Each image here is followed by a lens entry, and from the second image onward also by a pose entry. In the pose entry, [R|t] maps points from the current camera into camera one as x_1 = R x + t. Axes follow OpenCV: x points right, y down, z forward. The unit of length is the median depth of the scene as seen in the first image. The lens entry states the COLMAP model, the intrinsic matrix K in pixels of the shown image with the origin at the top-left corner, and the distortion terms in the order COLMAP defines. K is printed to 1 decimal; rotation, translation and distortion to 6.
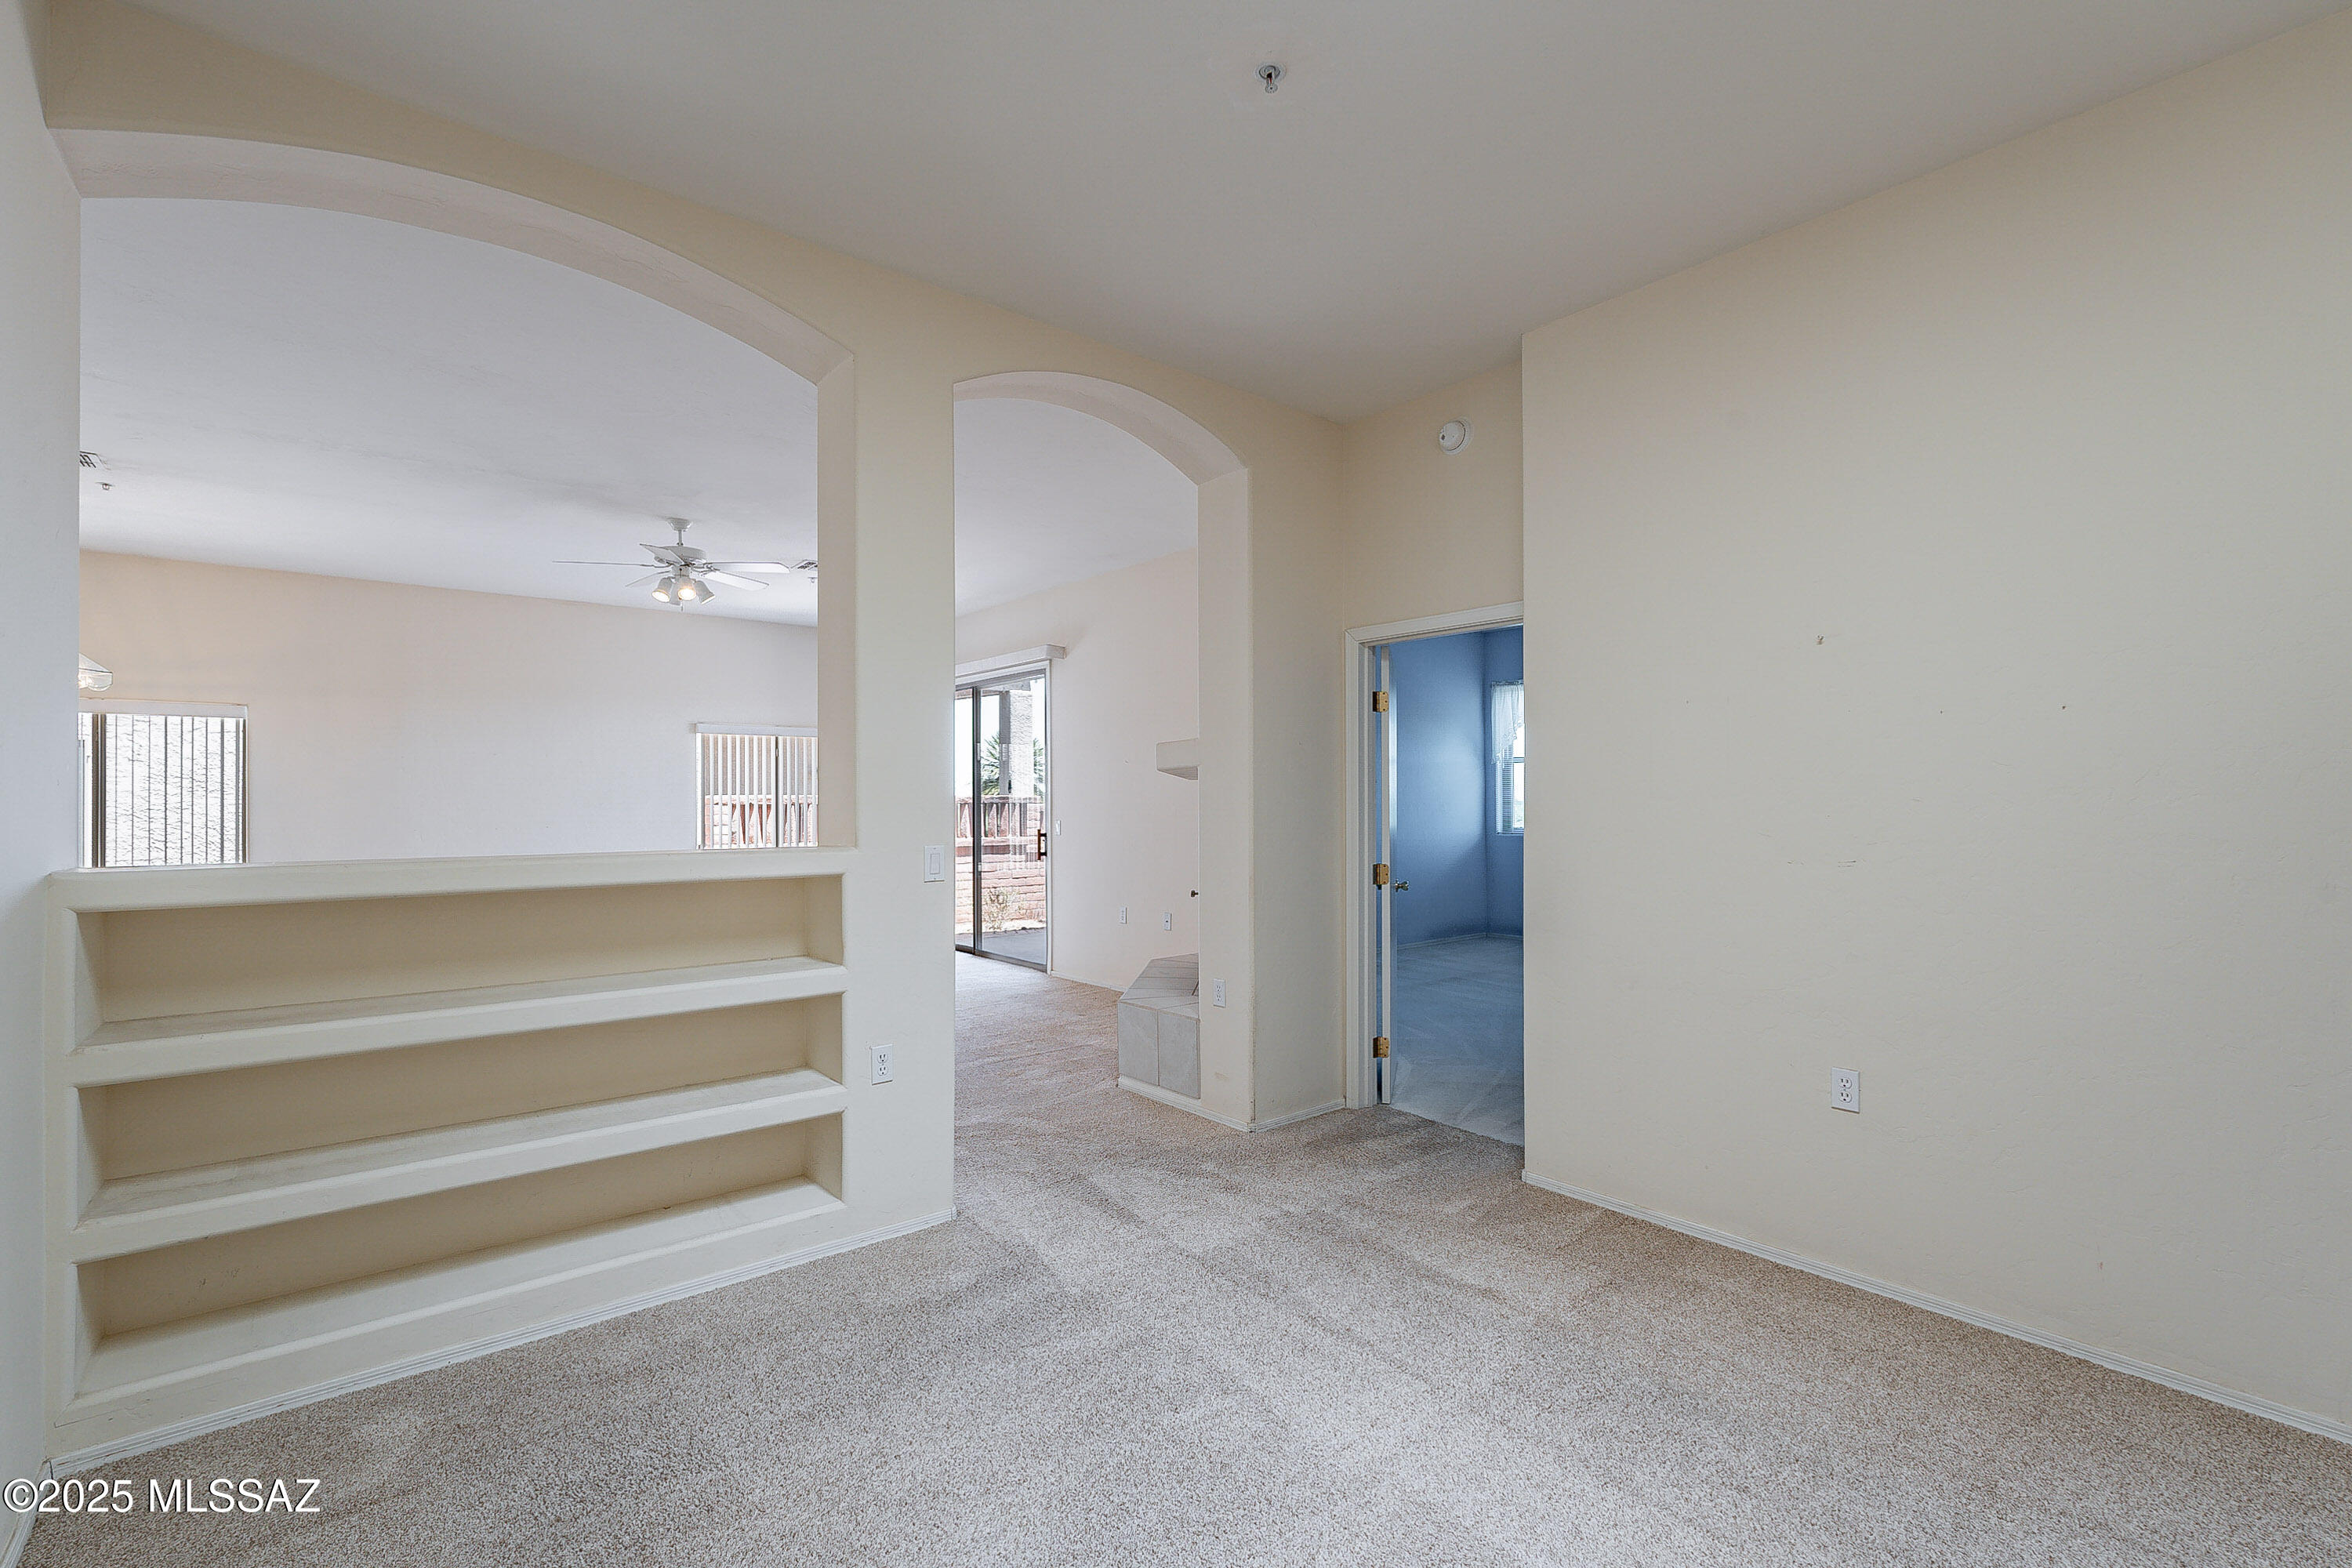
lens RADIAL K [[1037.8, 0, 1184.0], [0, 1037.8, 790.5], [0, 0, 1]] dist [-0.003988, -0.000650]
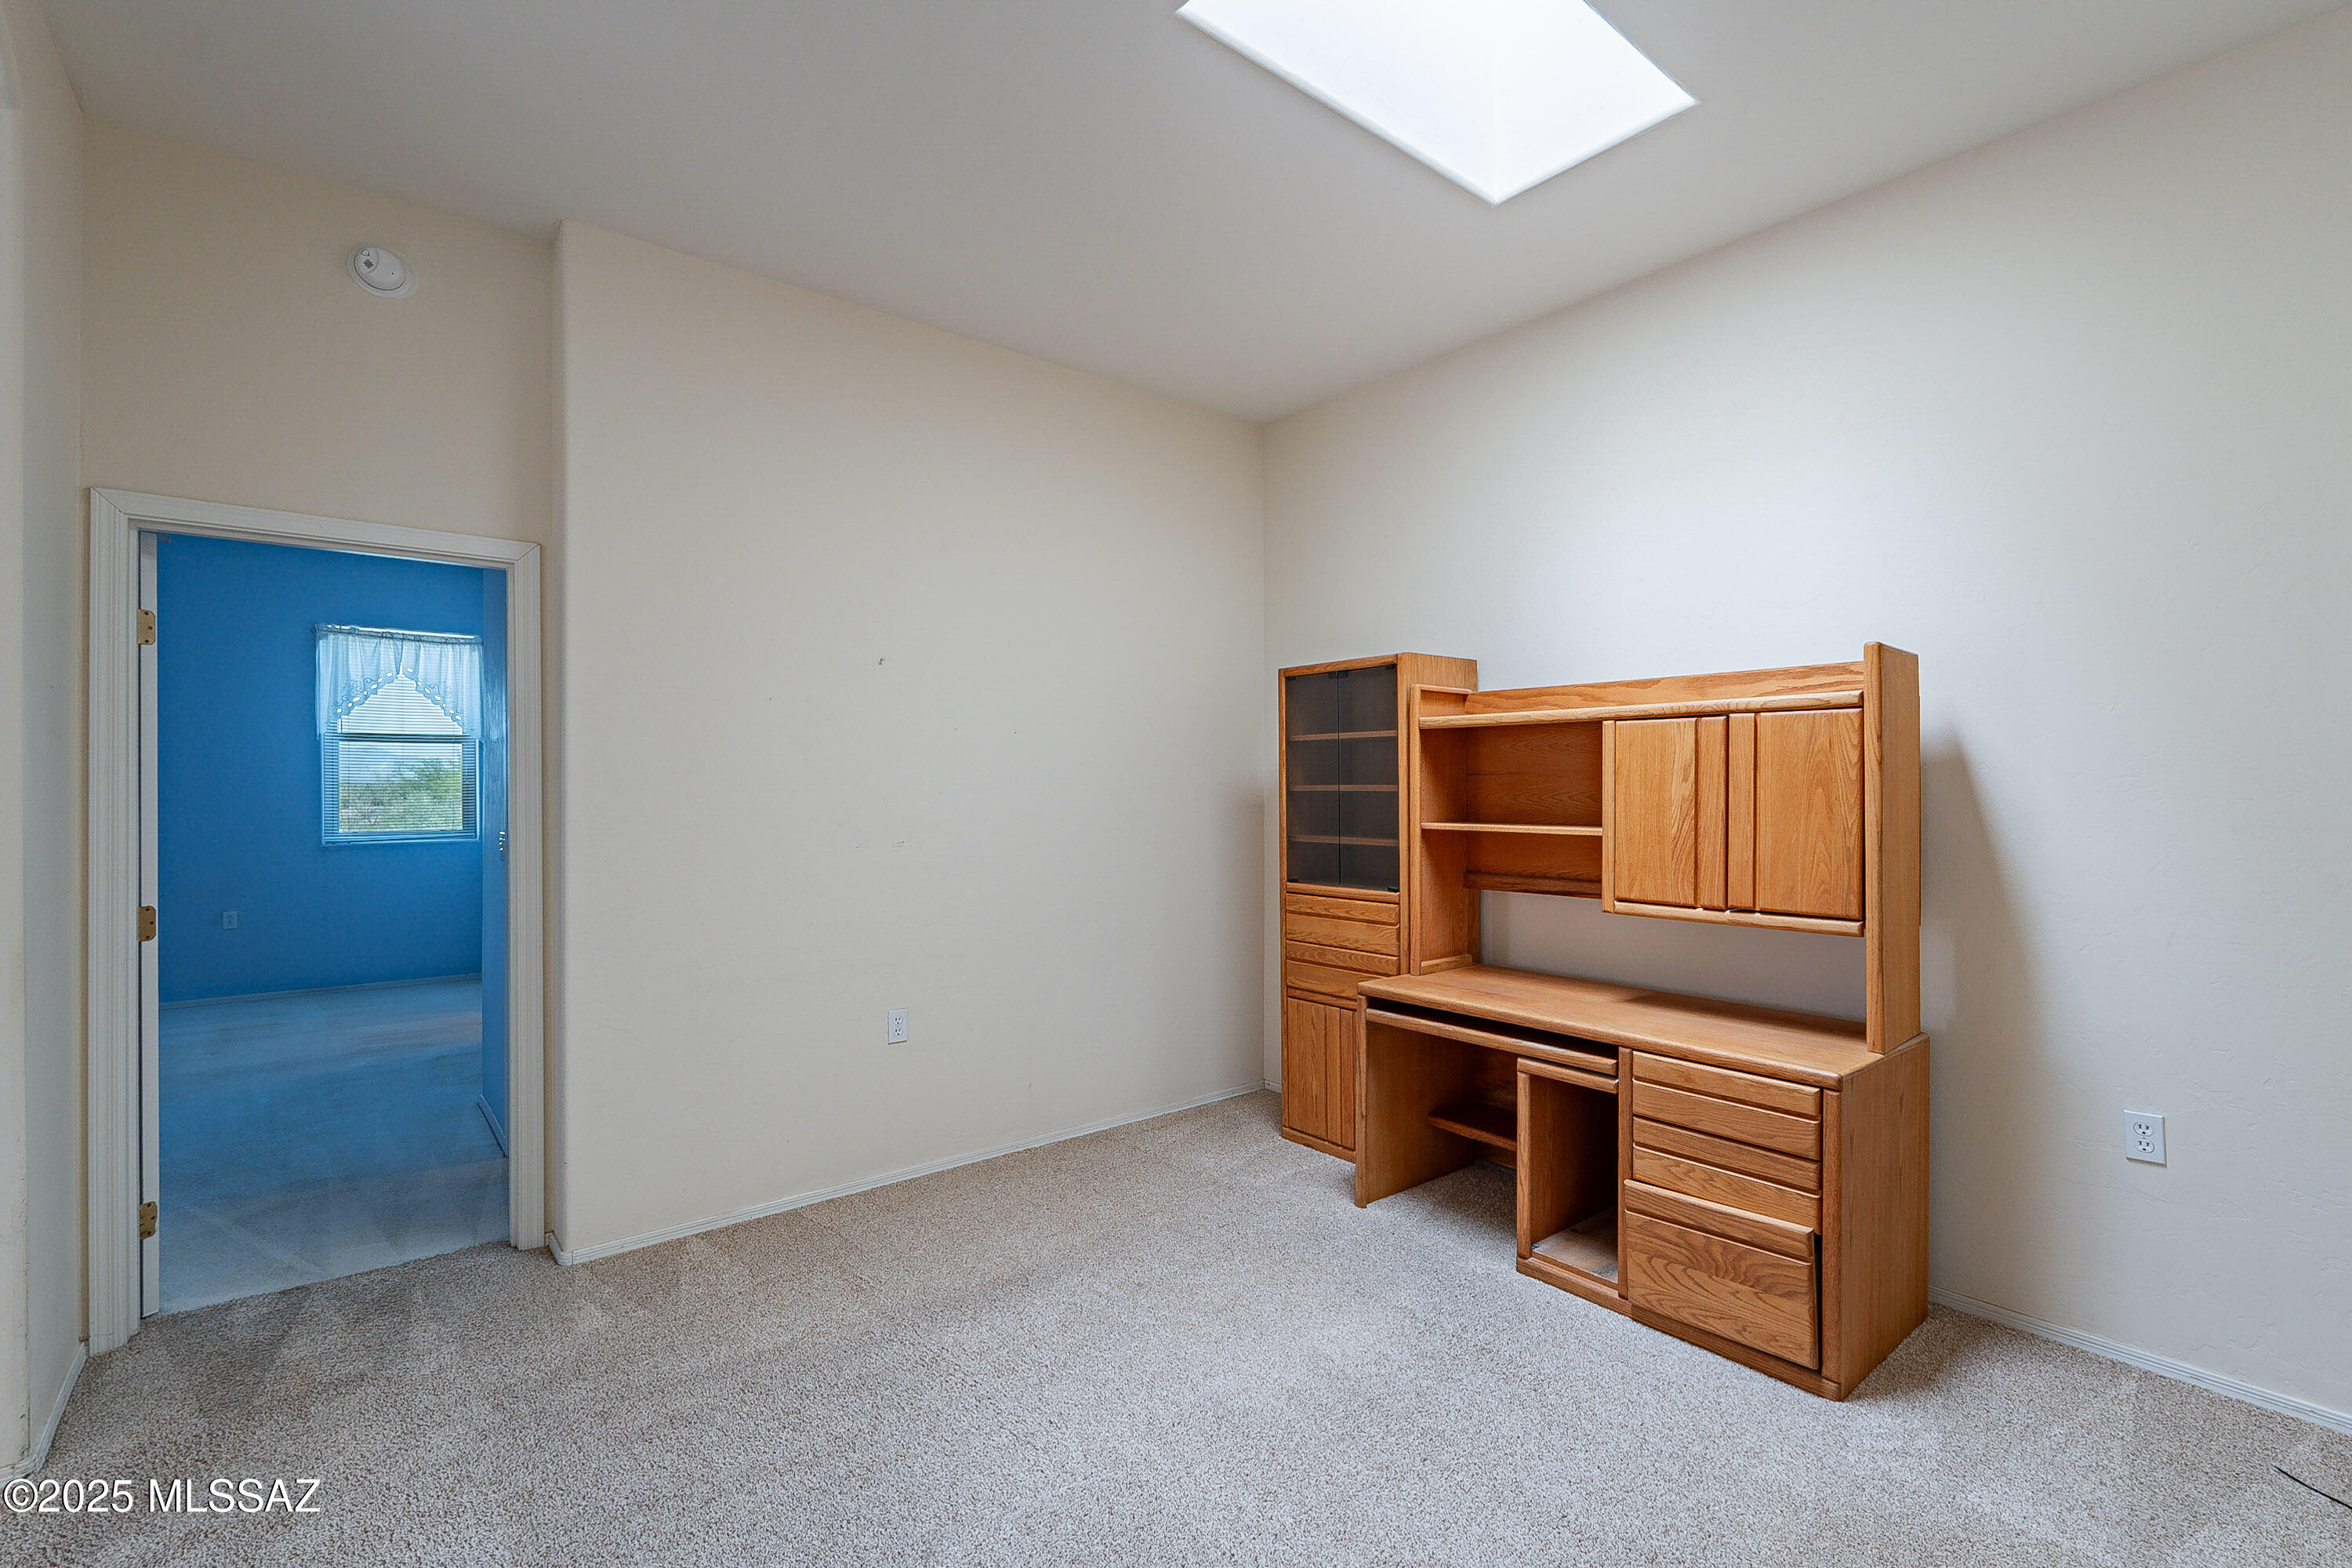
lens RADIAL K [[1037.8, 0, 1174.4], [0, 1037.8, 794.2], [0, 0, 1]] dist [-0.003988, -0.000650]
pose [[0.002929, -0.007743, 0.999966, -0.446028], [-0.009420, 0.999925, 0.007770, -0.003798], [-0.999951, -0.009443, 0.002856, 0.486557]]
